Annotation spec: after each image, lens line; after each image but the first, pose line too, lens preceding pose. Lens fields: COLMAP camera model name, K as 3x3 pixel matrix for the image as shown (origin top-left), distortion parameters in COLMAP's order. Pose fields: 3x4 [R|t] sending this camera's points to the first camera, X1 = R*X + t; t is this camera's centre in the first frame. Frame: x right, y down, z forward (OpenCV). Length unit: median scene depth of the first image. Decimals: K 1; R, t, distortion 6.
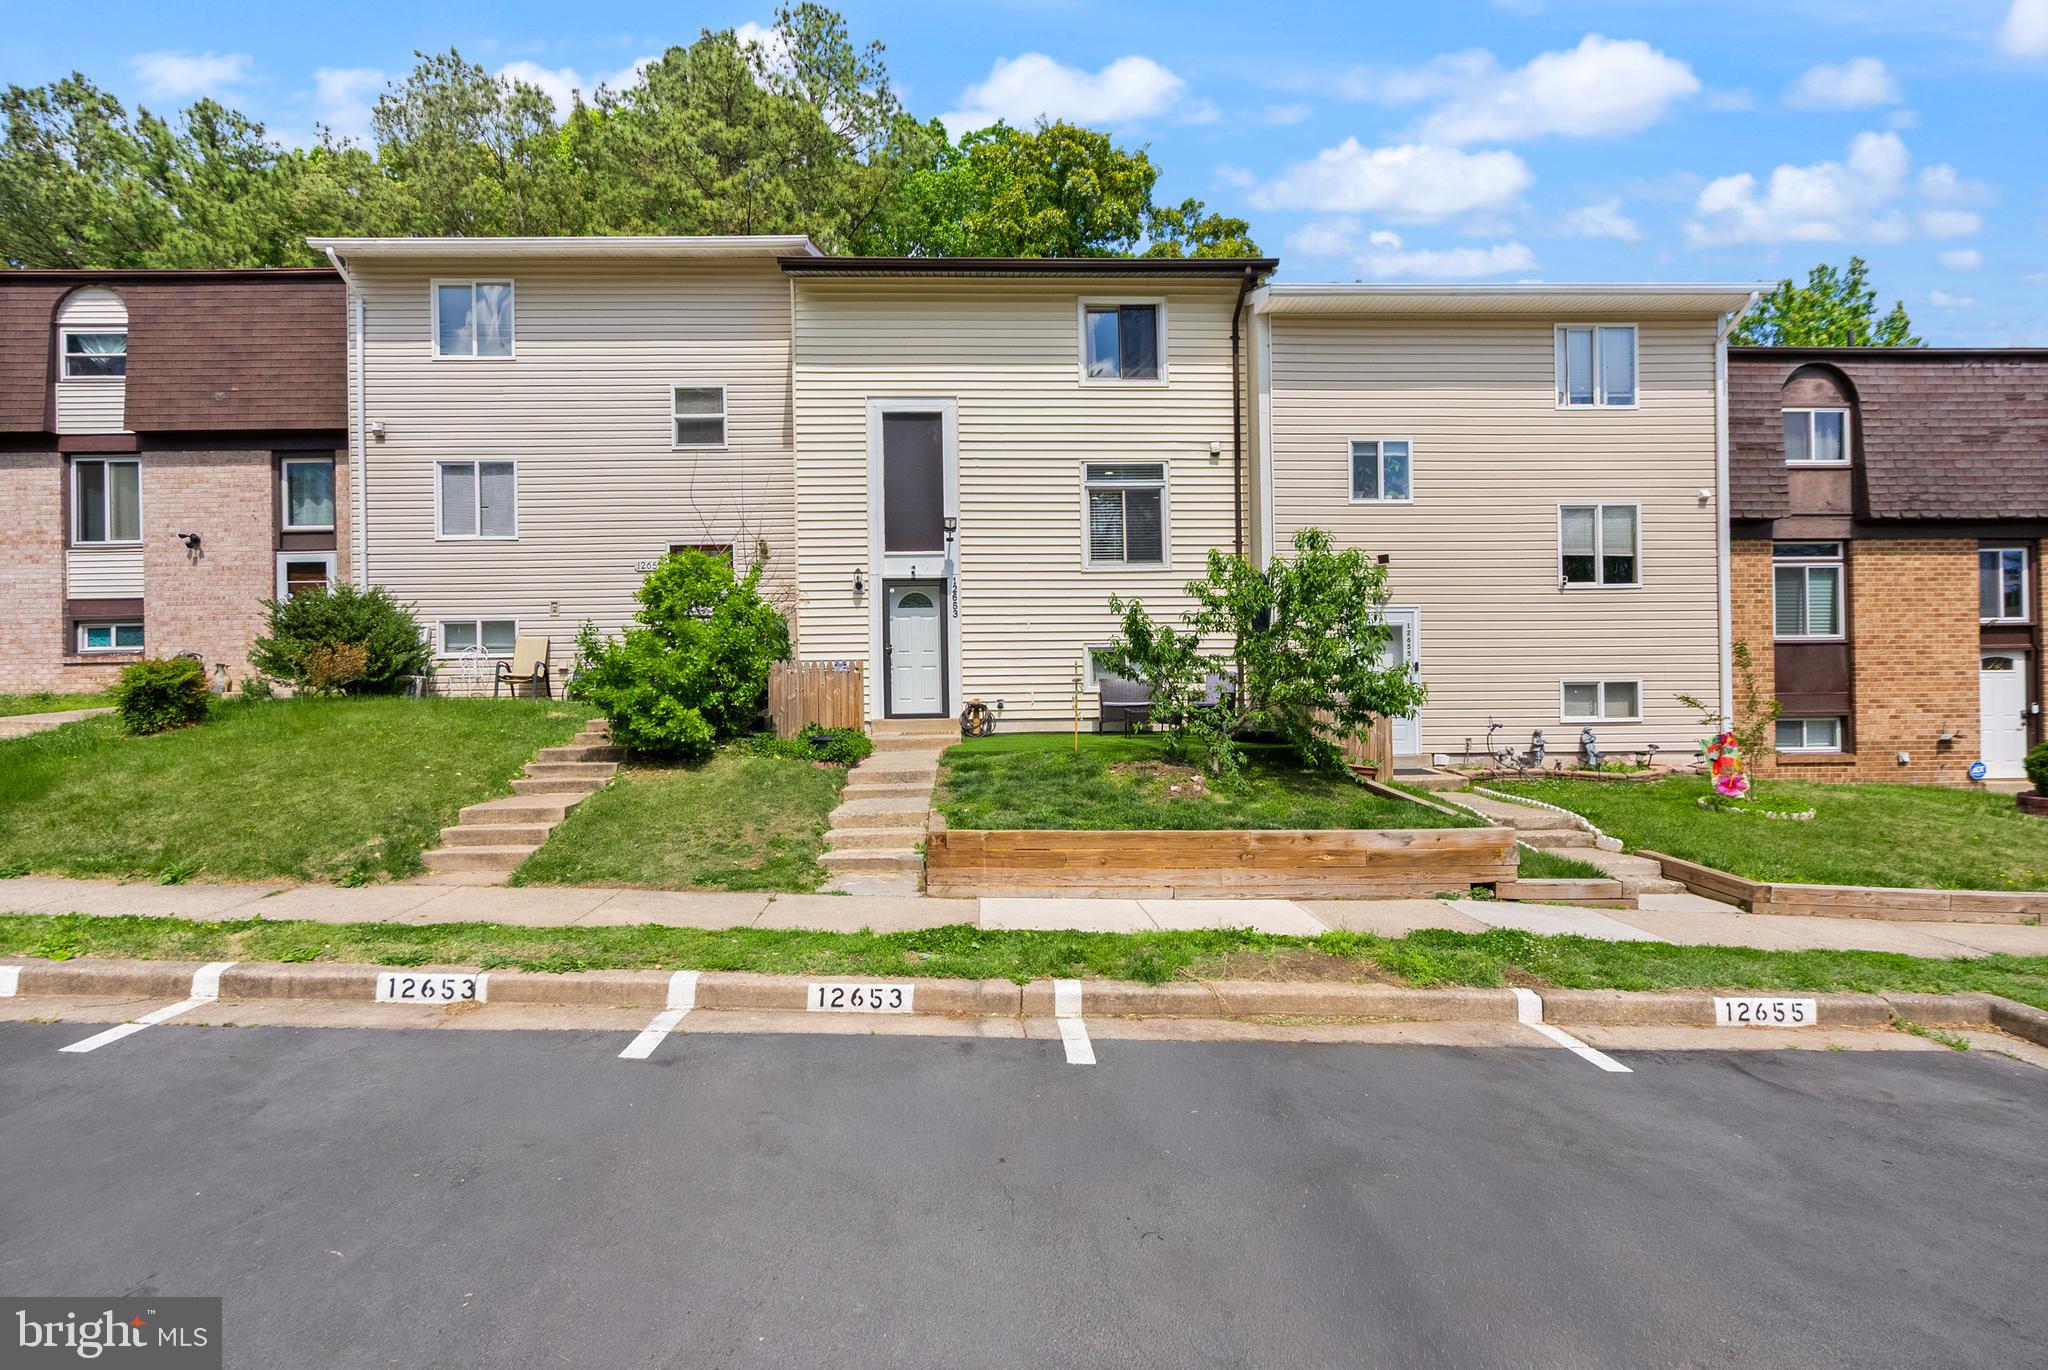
lens RADIAL K [[987.6, 0, 999.1], [0, 987.6, 673.4], [0, 0, 1]] dist [-0.000837, 0.003196]
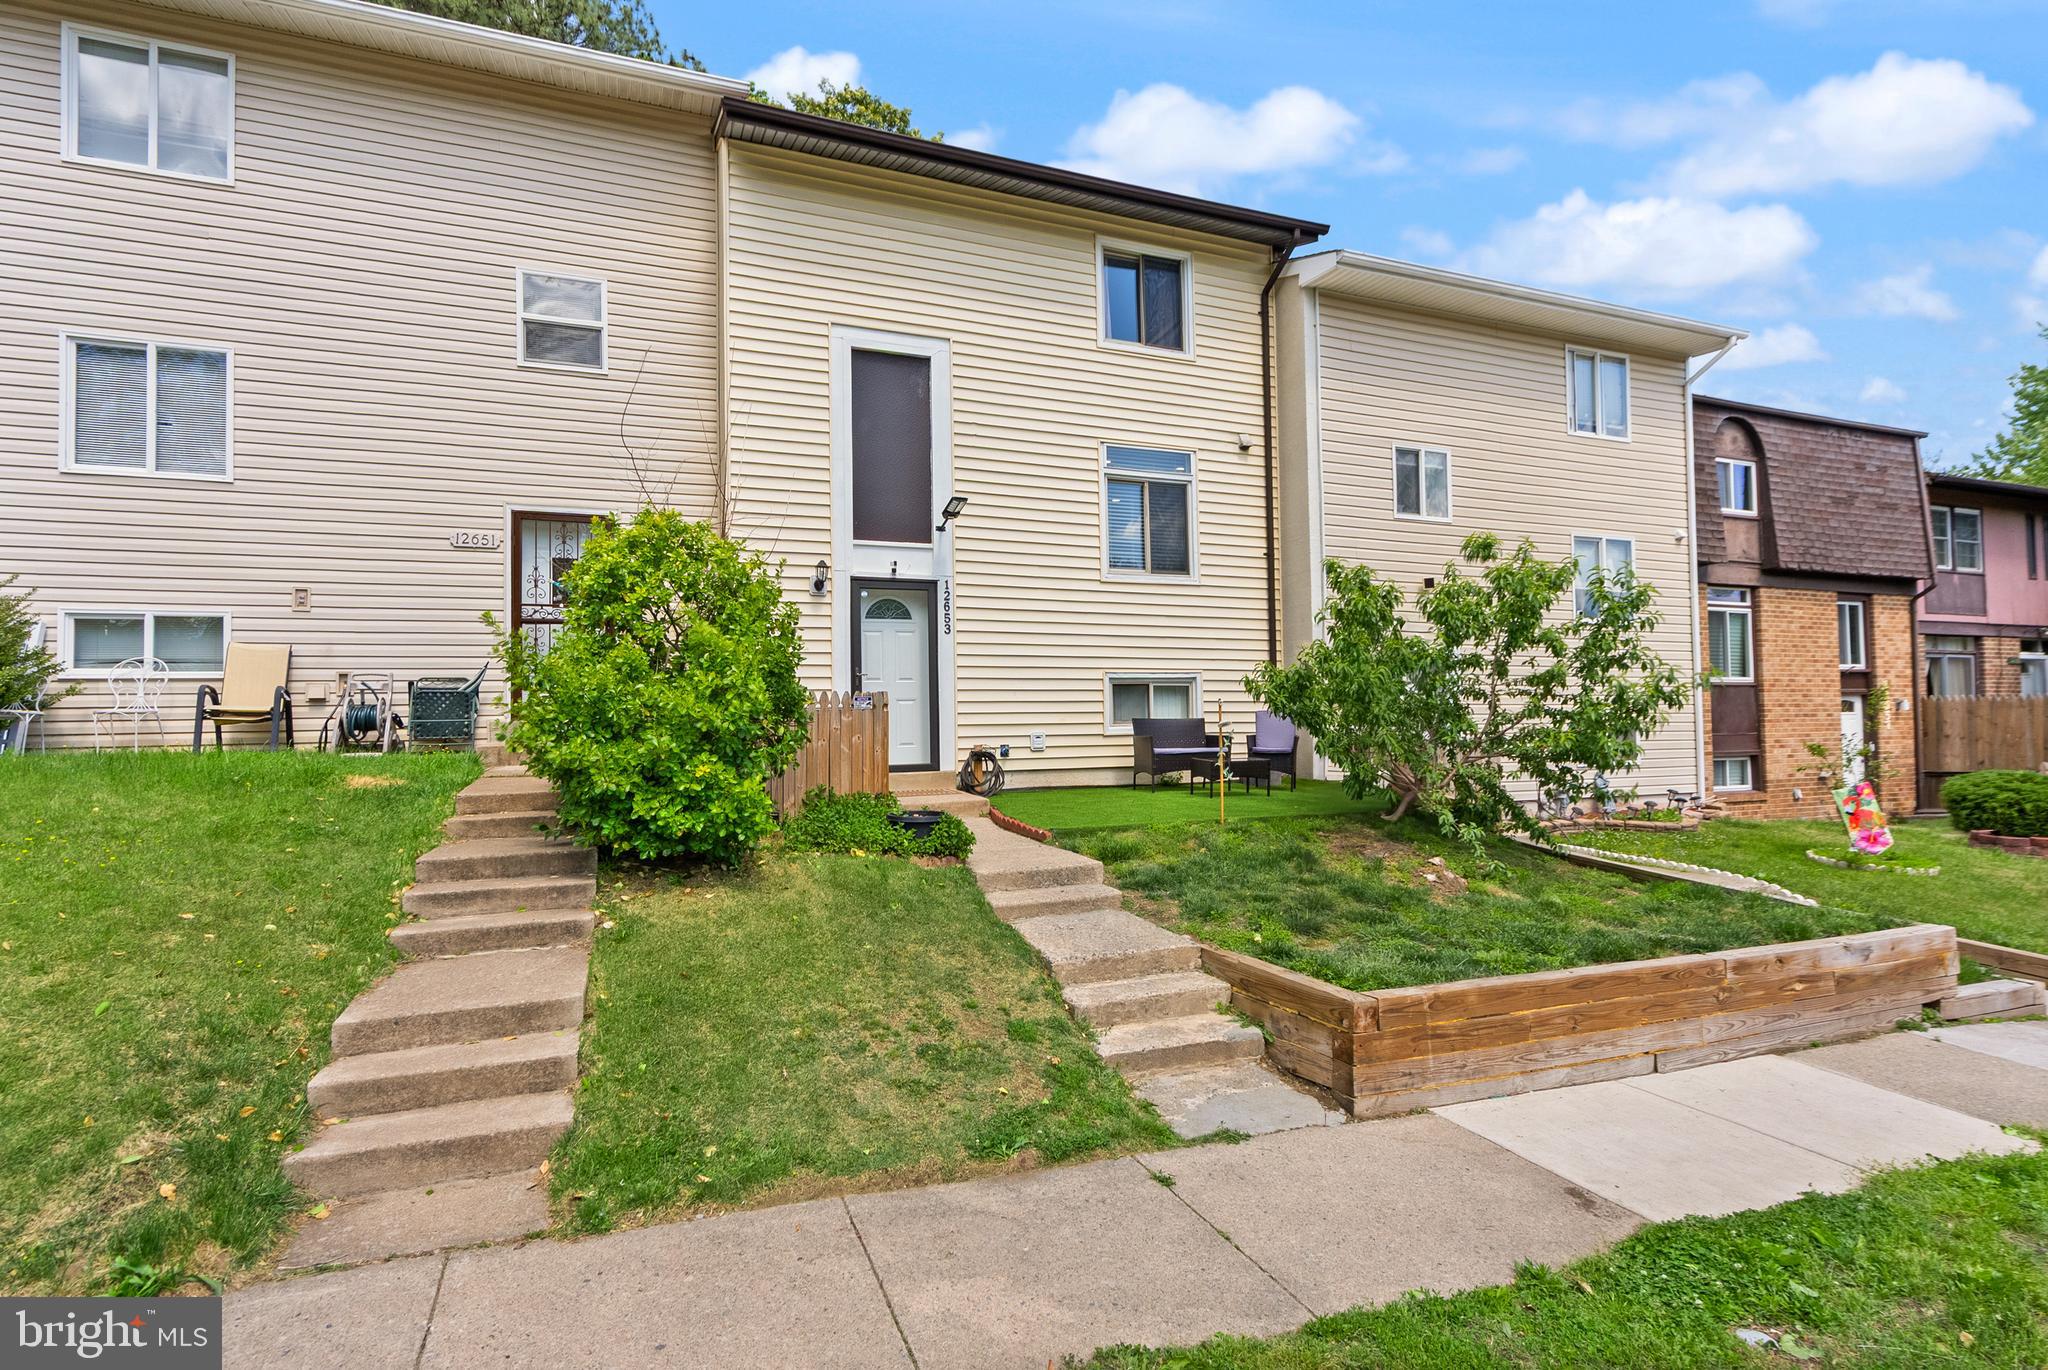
lens RADIAL K [[987.6, 0, 1003.0], [0, 987.6, 679.8], [0, 0, 1]] dist [-0.000837, 0.003196]
pose [[0.943416, 0.016182, 0.331216, -0.249277], [-0.009864, 0.999736, -0.020746, -0.007619], [-0.331464, 0.016305, 0.943327, 0.286583]]
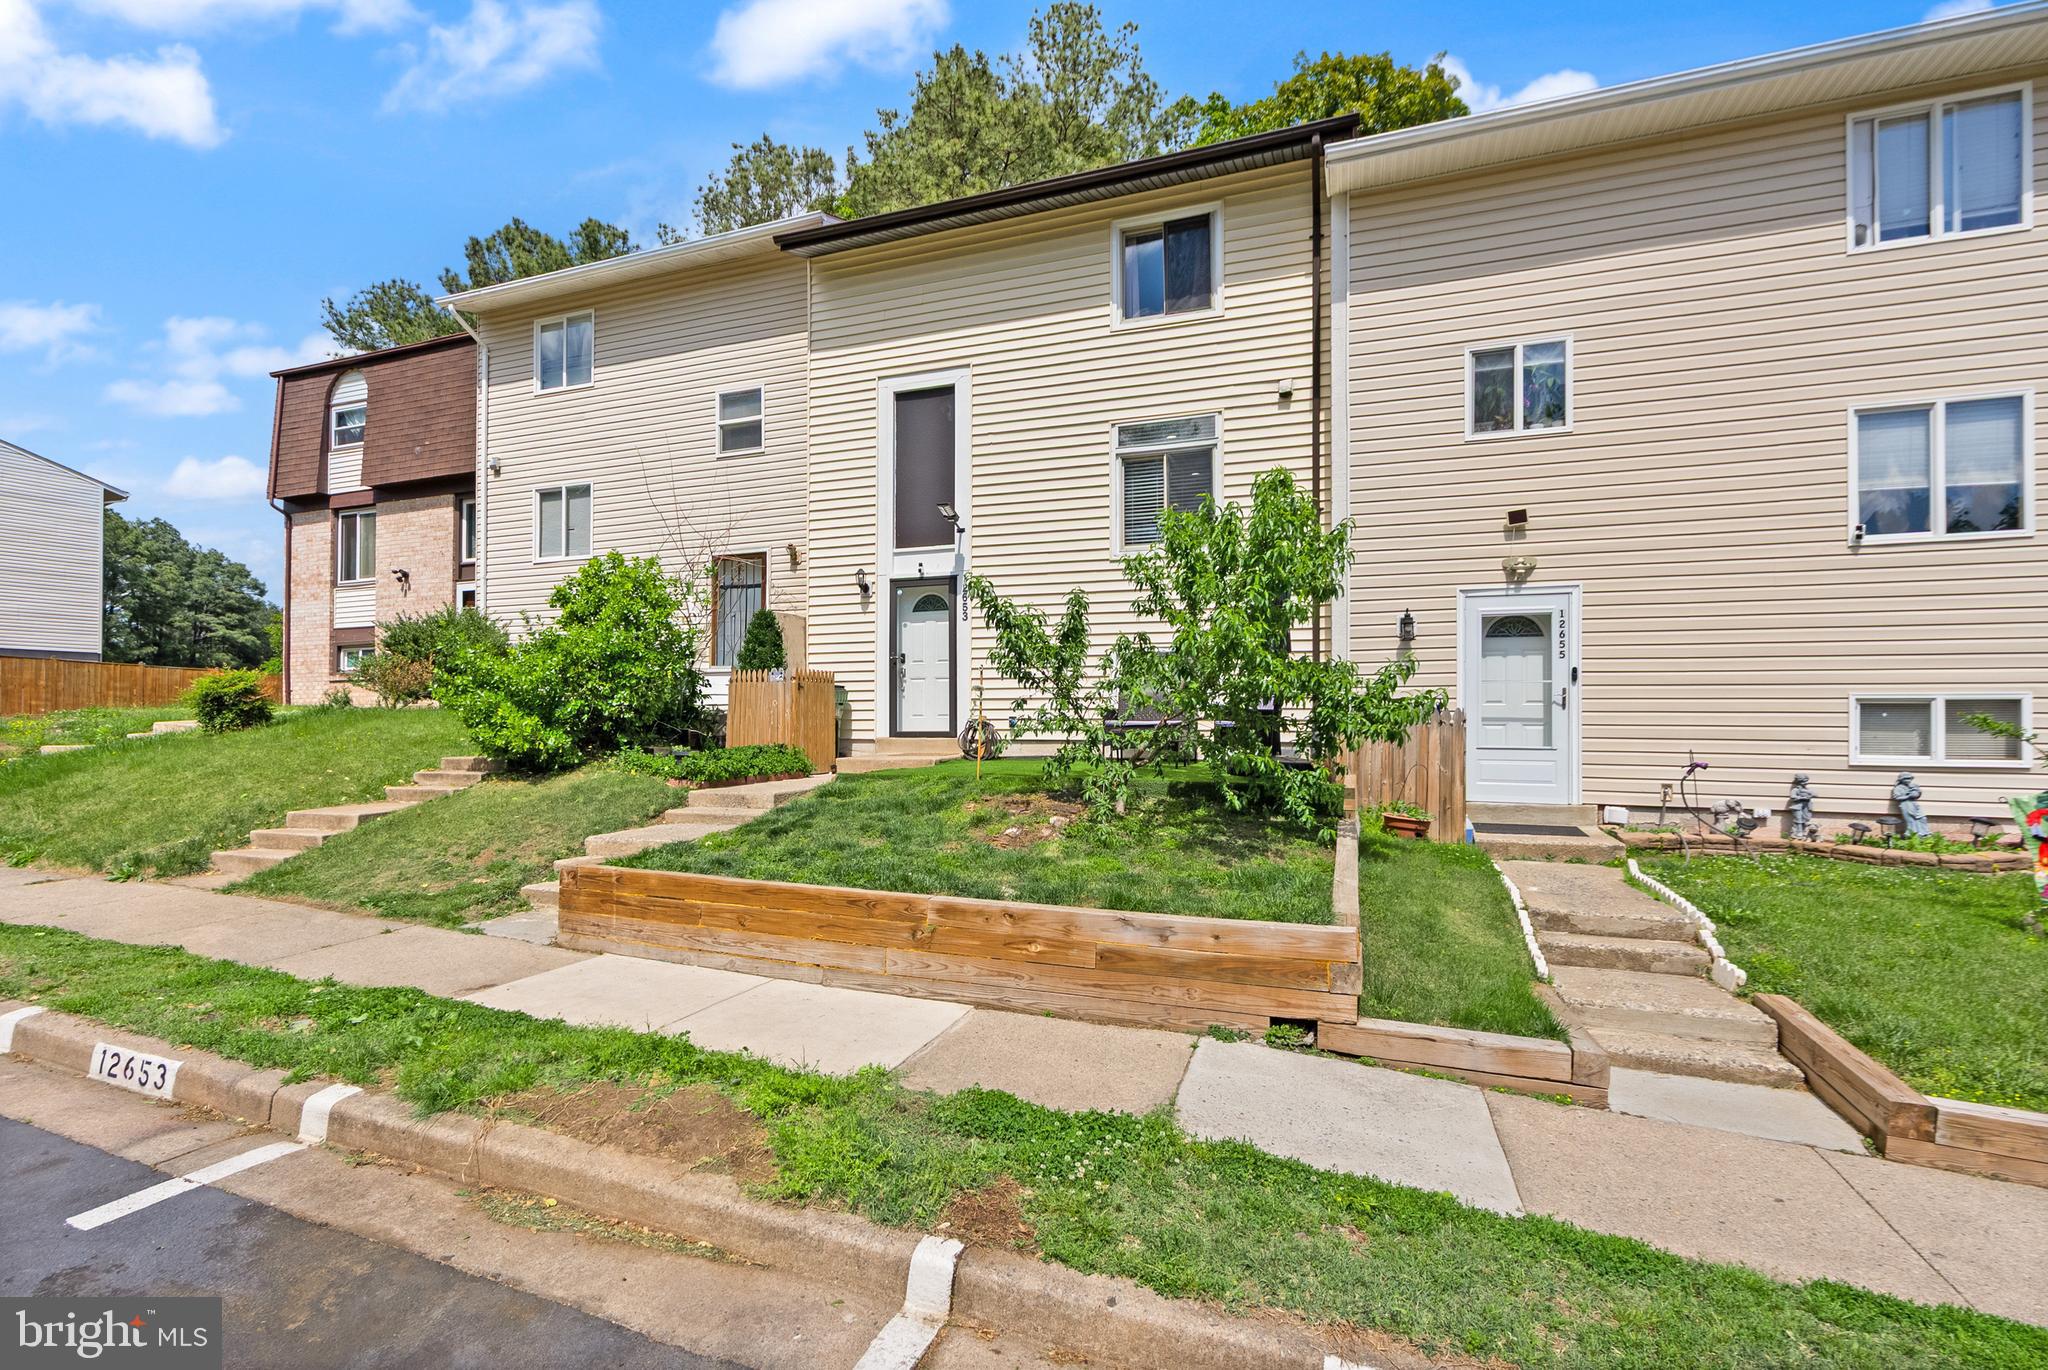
lens RADIAL K [[987.6, 0, 981.3], [0, 987.6, 704.3], [0, 0, 1]] dist [-0.000837, 0.003196]
pose [[0.917563, 0.005542, -0.397551, 0.309229], [-0.005508, 0.999984, 0.001228, 0.014249], [0.397551, 0.001062, 0.917579, 0.217054]]
